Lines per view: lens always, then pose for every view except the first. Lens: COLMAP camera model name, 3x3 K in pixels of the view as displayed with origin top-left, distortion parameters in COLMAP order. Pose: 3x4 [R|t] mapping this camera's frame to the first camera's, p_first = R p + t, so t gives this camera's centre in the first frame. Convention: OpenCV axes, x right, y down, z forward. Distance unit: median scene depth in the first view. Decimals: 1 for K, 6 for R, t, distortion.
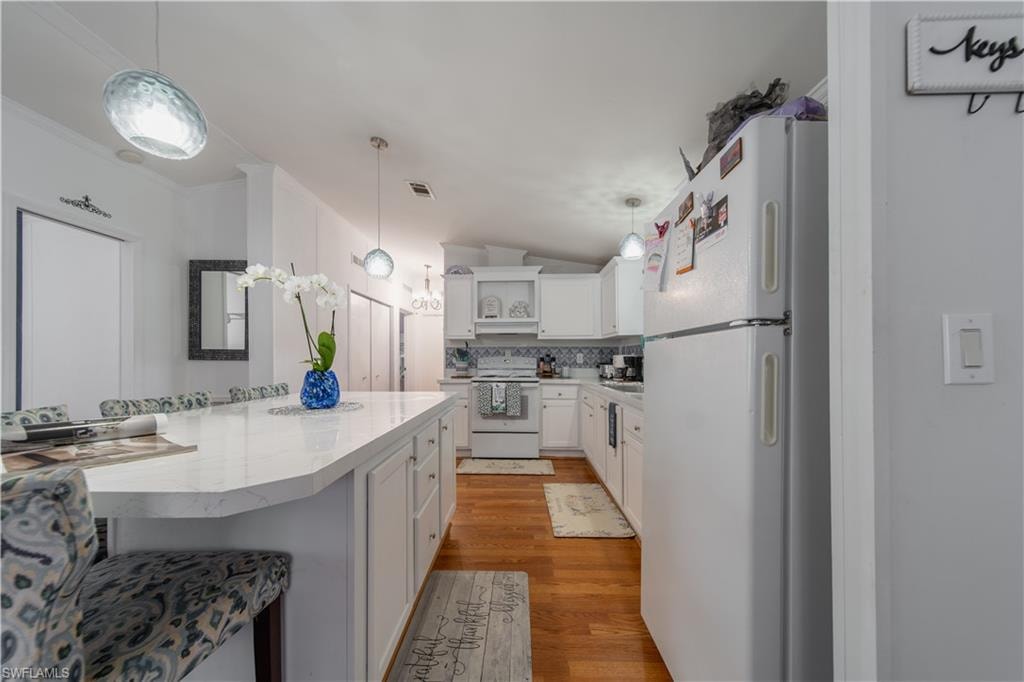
lens RADIAL K [[359.6, 0, 511.6], [0, 359.6, 356.6], [0, 0, 1]] dist [0.009431, -0.000471]
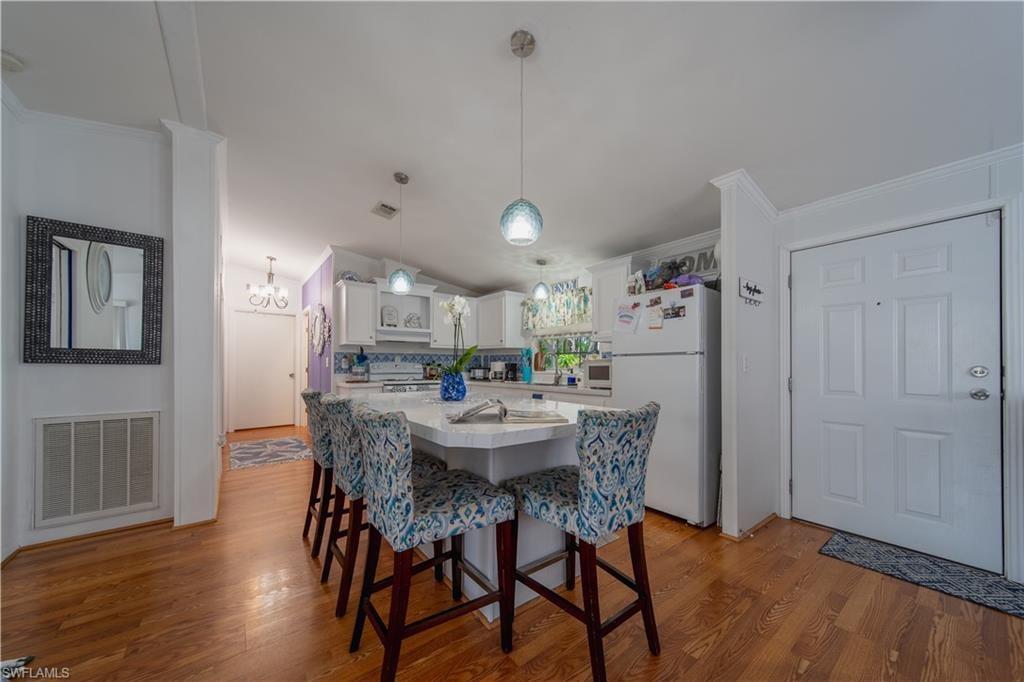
lens RADIAL K [[359.6, 0, 500.4], [0, 359.6, 361.2], [0, 0, 1]] dist [0.009431, -0.000471]
pose [[0.791874, 0.011626, 0.610574, -0.594562], [-0.009937, 0.999932, -0.006154, 0.000979], [-0.610604, -0.001194, 0.791935, -0.081138]]
